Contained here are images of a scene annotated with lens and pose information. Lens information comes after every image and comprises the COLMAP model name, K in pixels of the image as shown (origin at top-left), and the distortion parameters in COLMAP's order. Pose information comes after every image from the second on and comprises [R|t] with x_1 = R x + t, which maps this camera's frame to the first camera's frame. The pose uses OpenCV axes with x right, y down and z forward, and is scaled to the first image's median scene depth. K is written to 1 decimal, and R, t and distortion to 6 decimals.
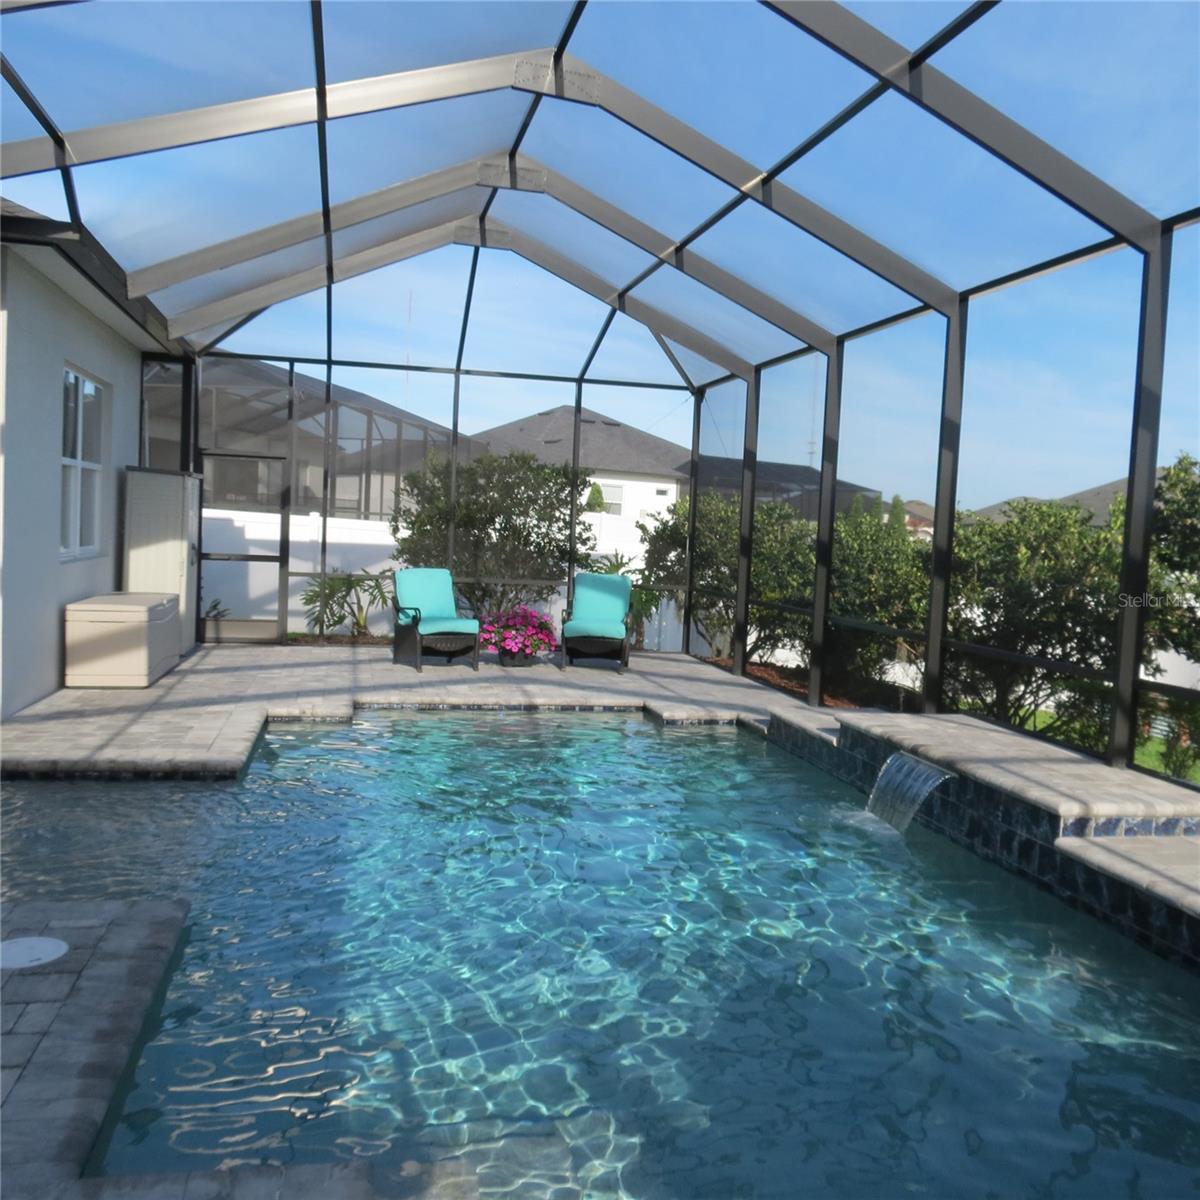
lens RADIAL K [[1125.8, 0, 588.0], [0, 1125.8, 598.3], [0, 0, 1]] dist [-0.062464, 0.071083]
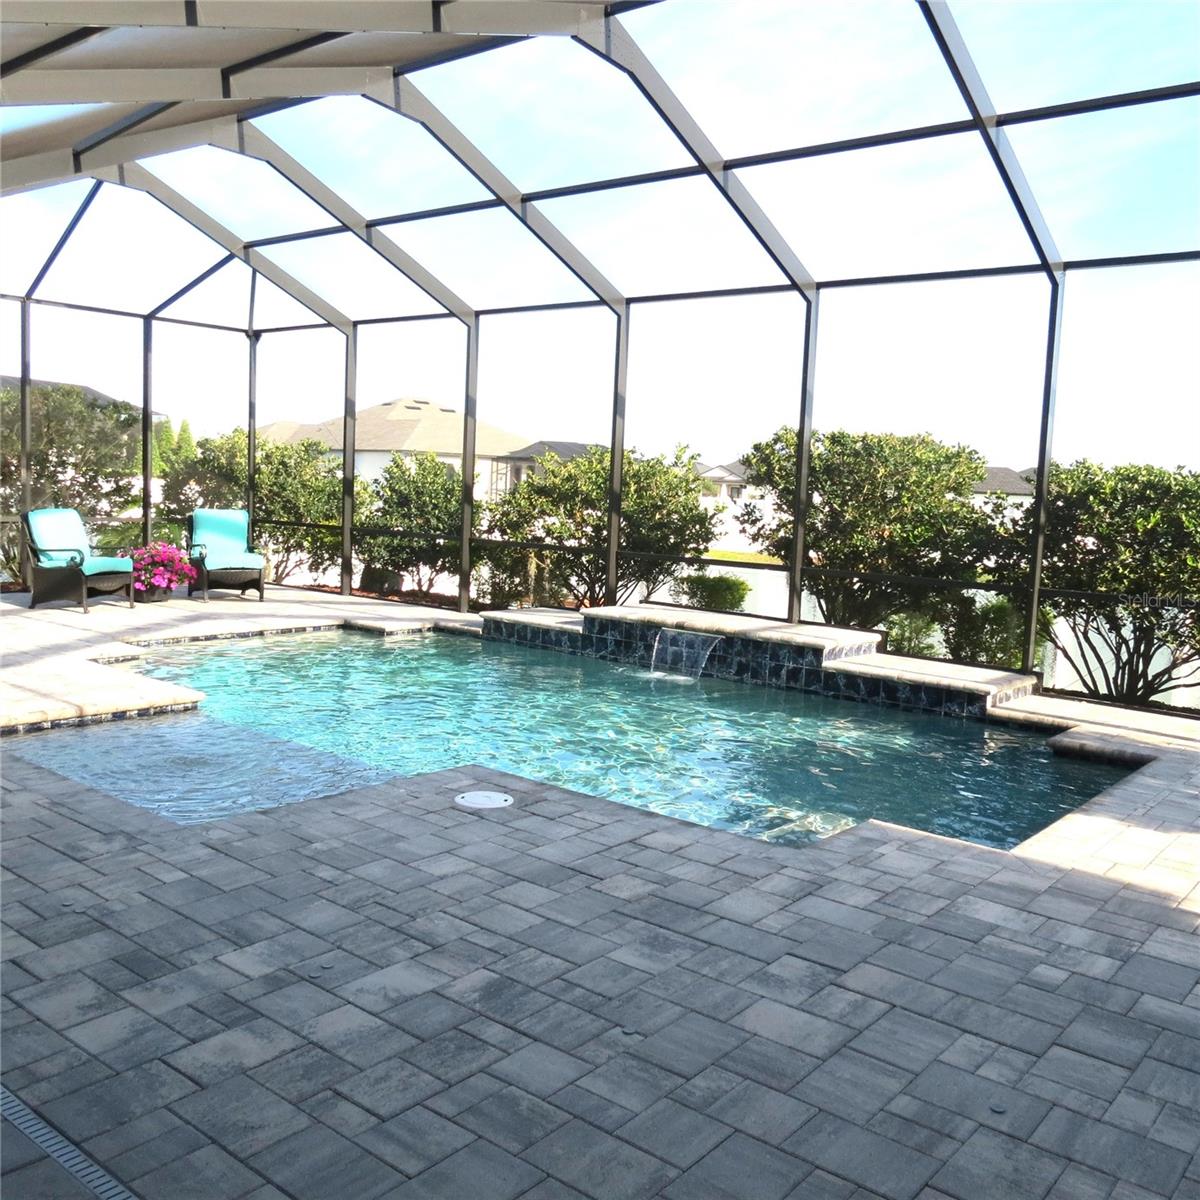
lens RADIAL K [[1125.8, 0, 588.0], [0, 1125.8, 598.3], [0, 0, 1]] dist [-0.062464, 0.071083]
pose [[0.792120, -0.073489, 0.605925, -0.473076], [0.031221, 0.996304, 0.080021, -0.015276], [-0.609566, -0.044469, 0.791487, -0.067556]]
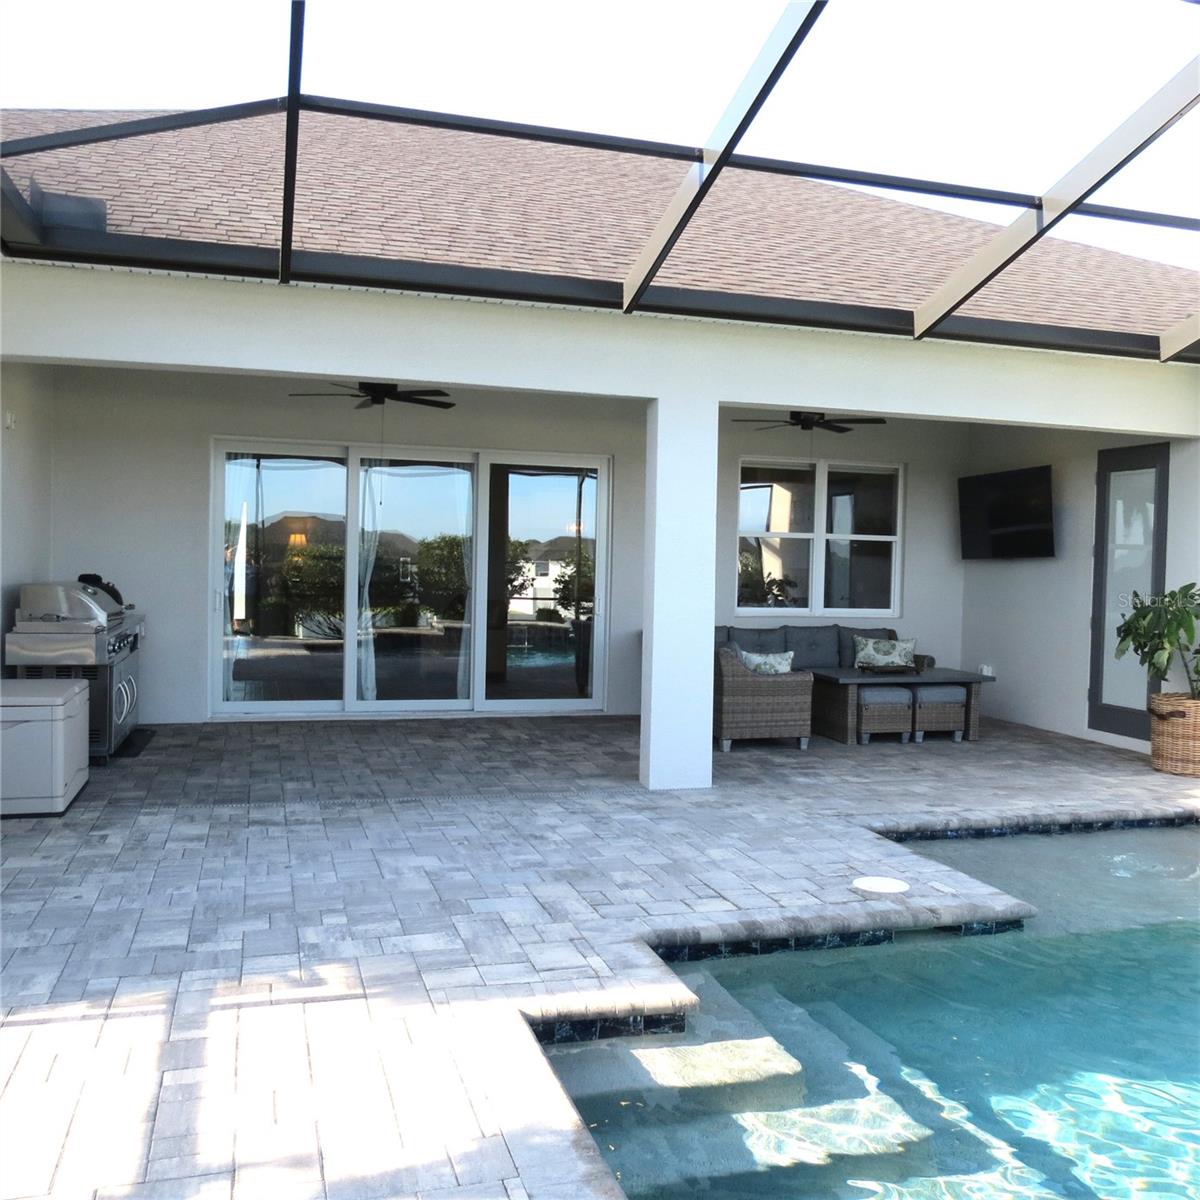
lens RADIAL K [[1125.8, 0, 588.0], [0, 1125.8, 598.3], [0, 0, 1]] dist [-0.062464, 0.071083]
pose [[0.078674, -0.006188, -0.996881, 0.350021], [-0.086439, 0.996172, -0.013005, -0.000055], [0.993146, 0.087193, 0.077838, 0.182580]]
